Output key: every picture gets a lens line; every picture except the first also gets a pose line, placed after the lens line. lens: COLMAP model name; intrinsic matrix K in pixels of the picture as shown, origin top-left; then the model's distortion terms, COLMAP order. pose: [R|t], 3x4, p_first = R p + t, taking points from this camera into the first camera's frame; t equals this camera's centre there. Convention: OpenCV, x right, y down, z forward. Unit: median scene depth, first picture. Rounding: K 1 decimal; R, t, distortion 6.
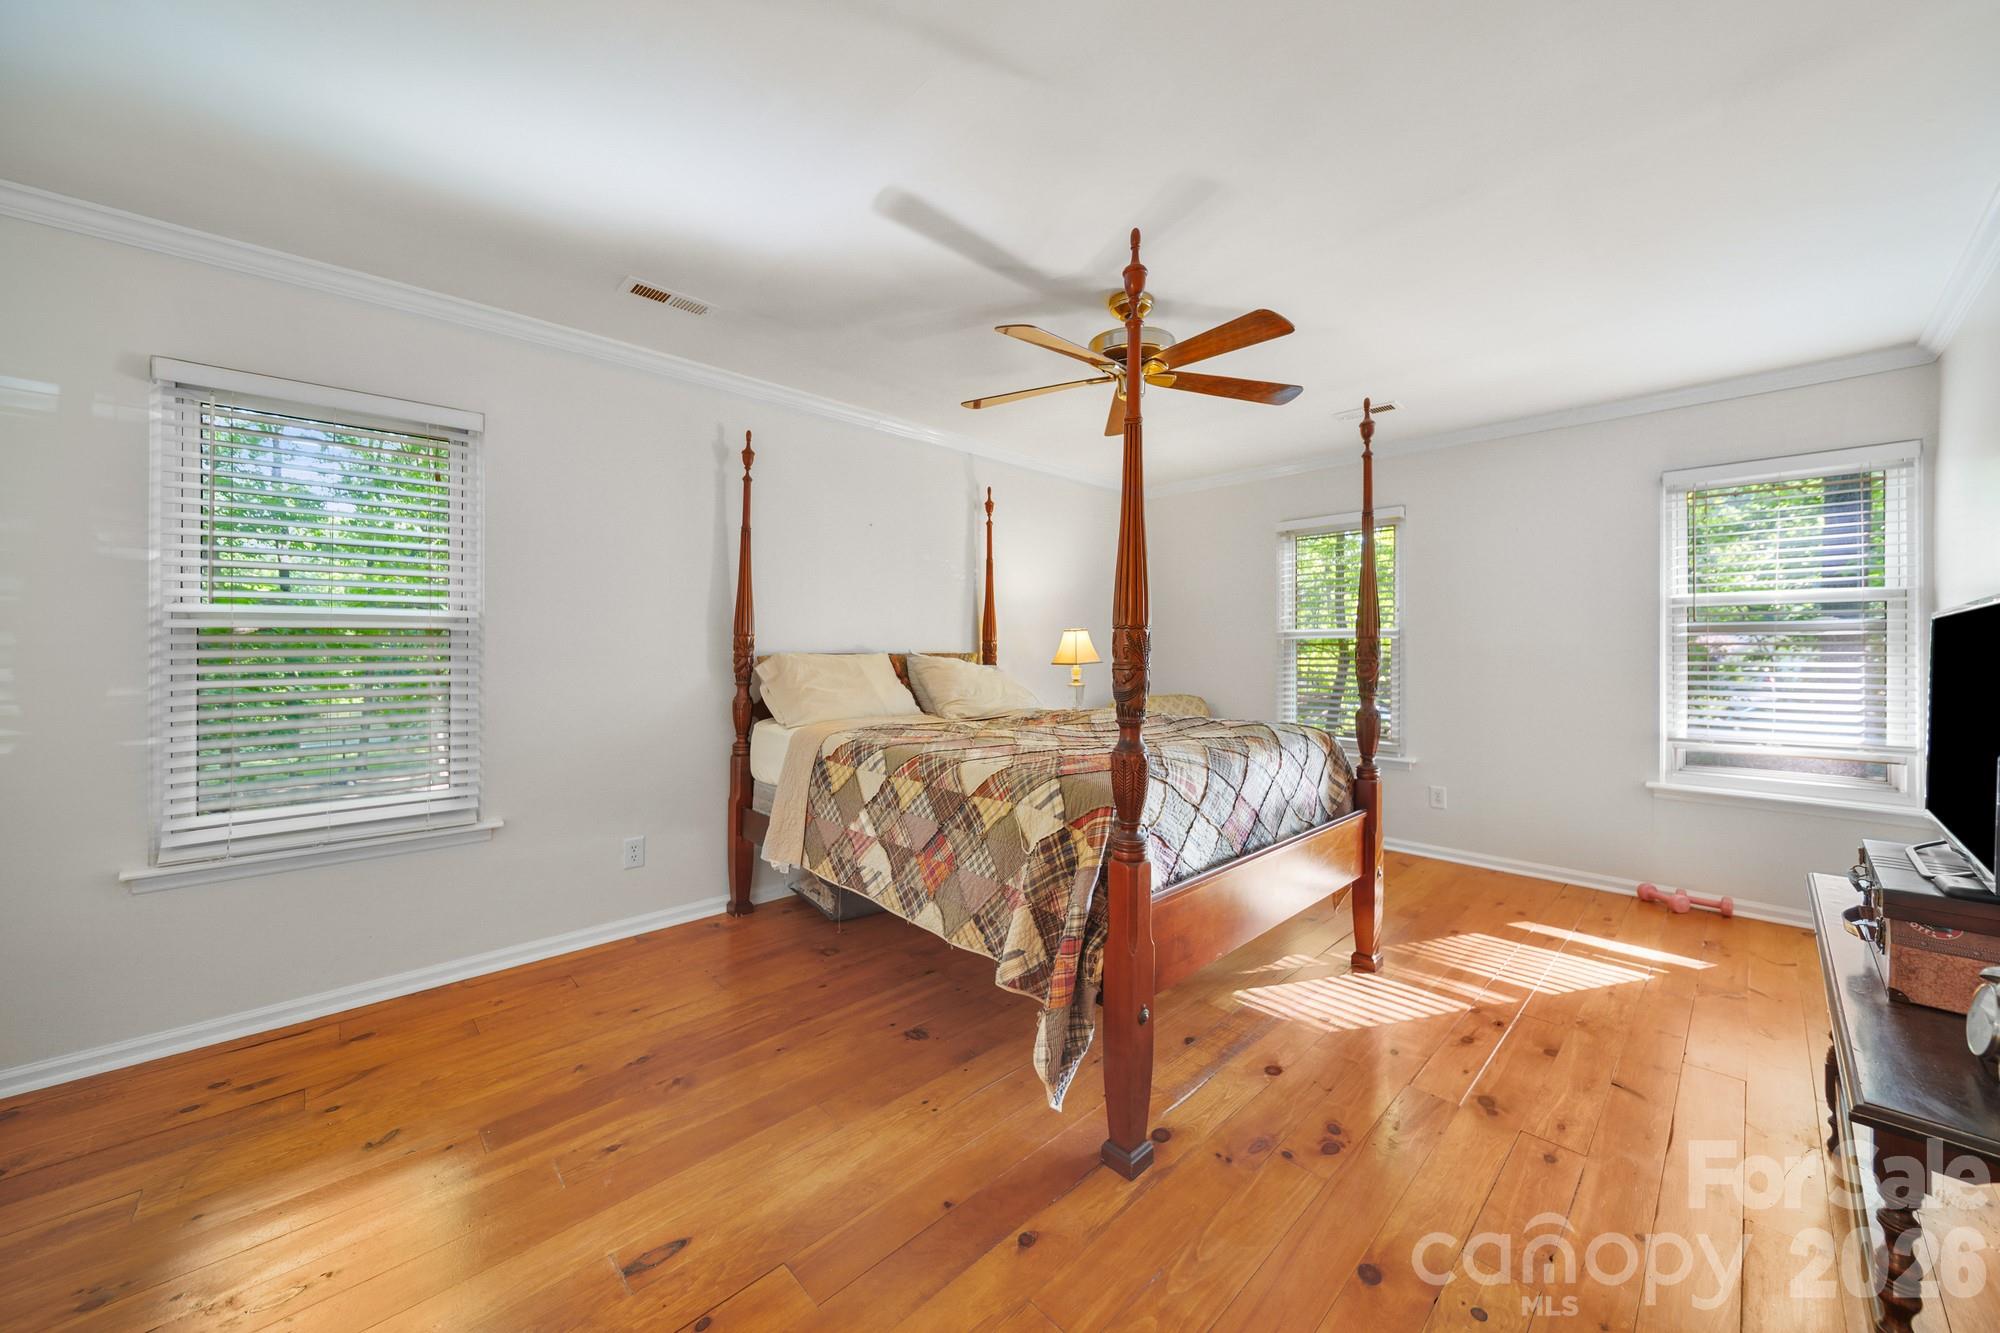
lens RADIAL K [[715.9, 0, 1015.4], [0, 715.9, 650.1], [0, 0, 1]] dist [-0.001512, -0.000569]
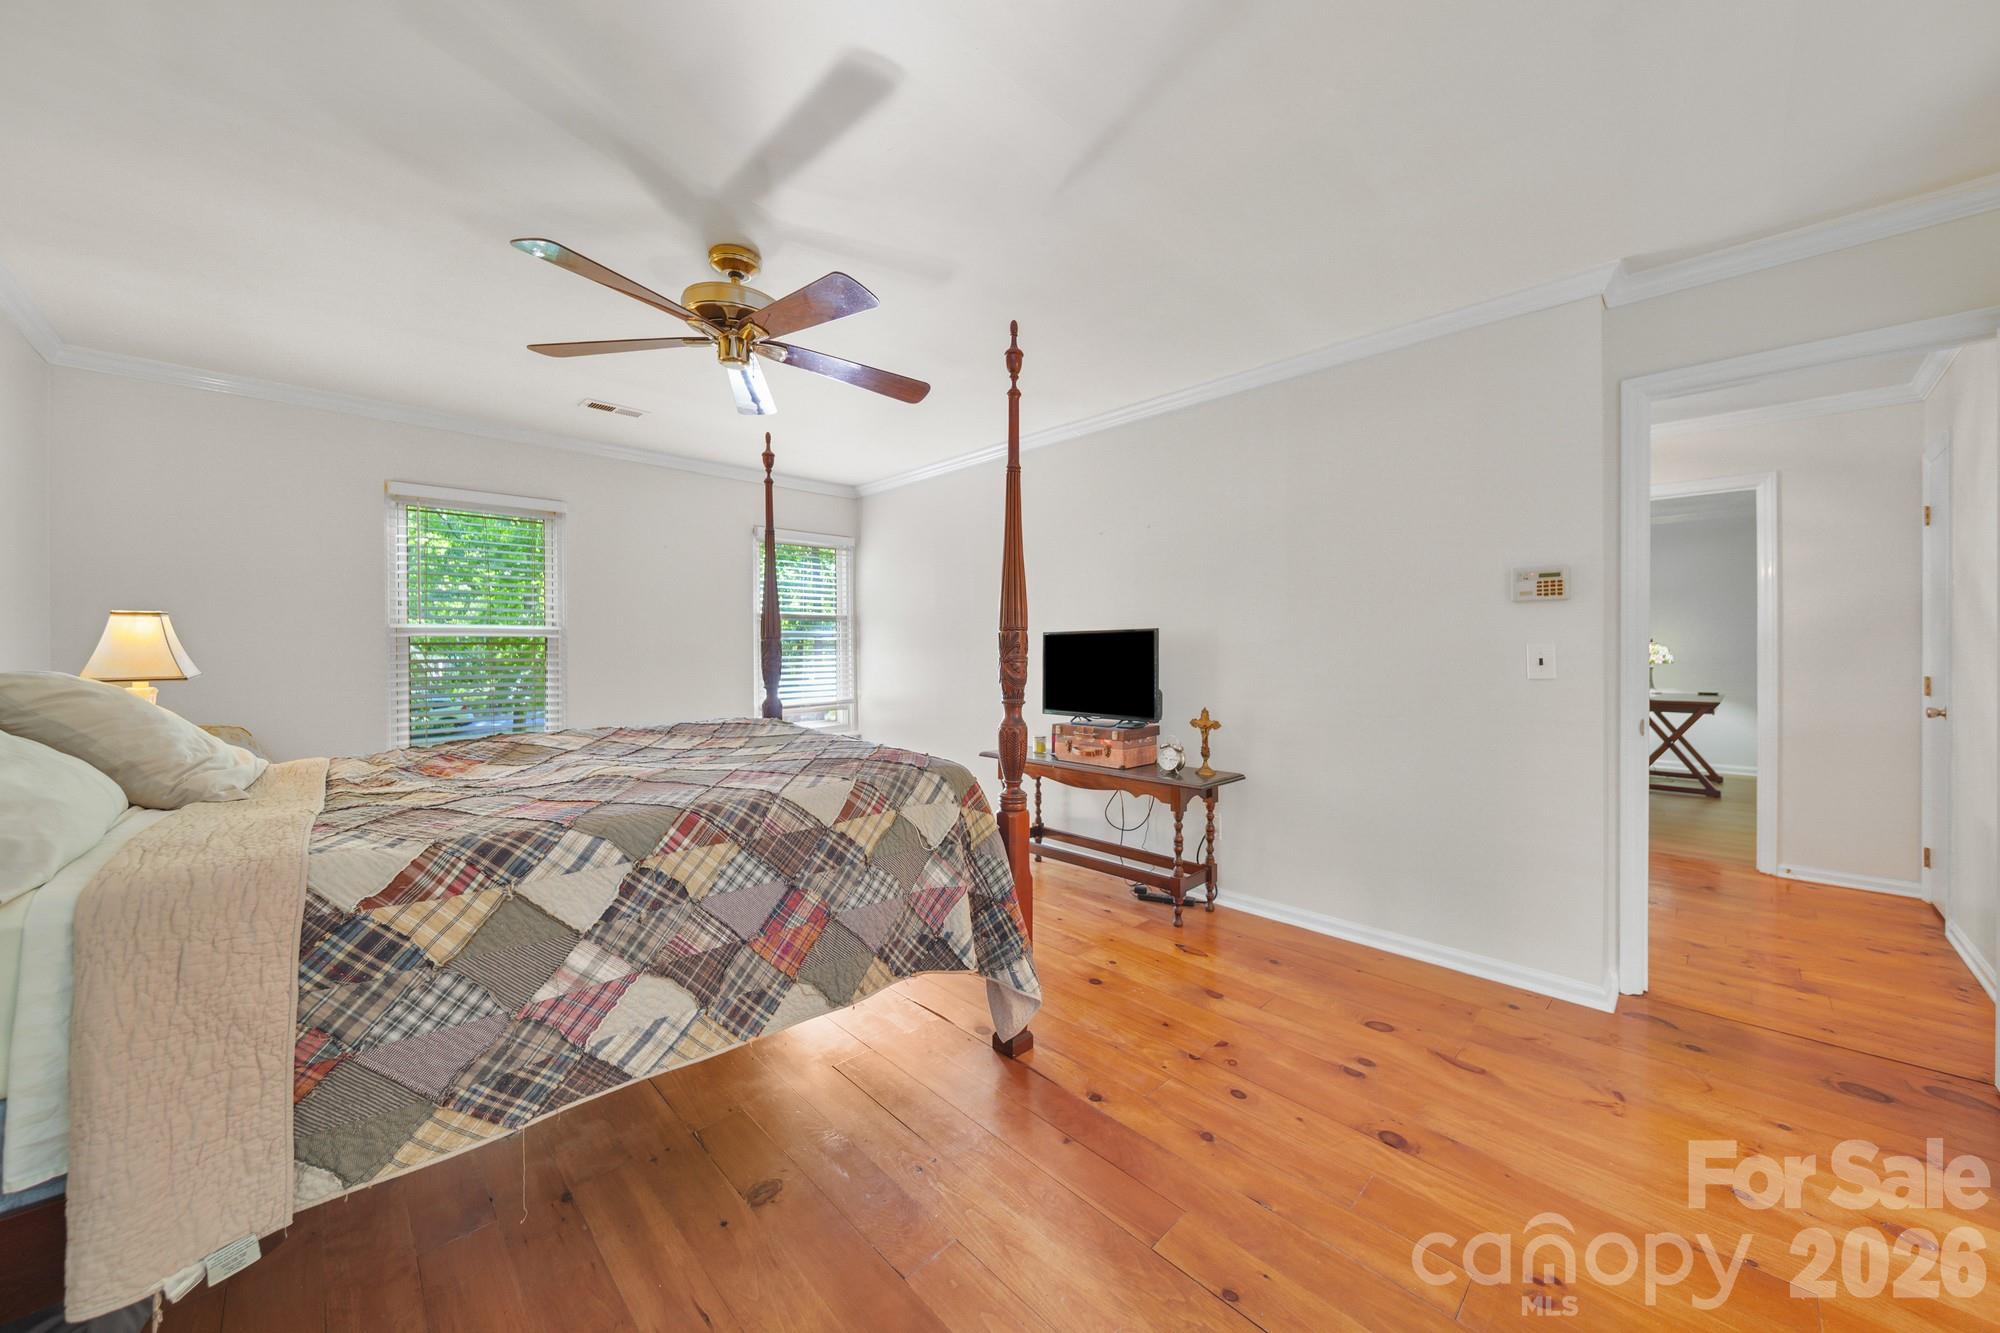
lens RADIAL K [[715.9, 0, 1015.4], [0, 715.9, 654.7], [0, 0, 1]] dist [-0.001512, -0.000569]
pose [[-0.006335, -0.010202, 0.999928, -0.811274], [0.007992, 0.999916, 0.010253, 0.000838], [-0.999948, 0.008056, -0.006253, 0.726546]]
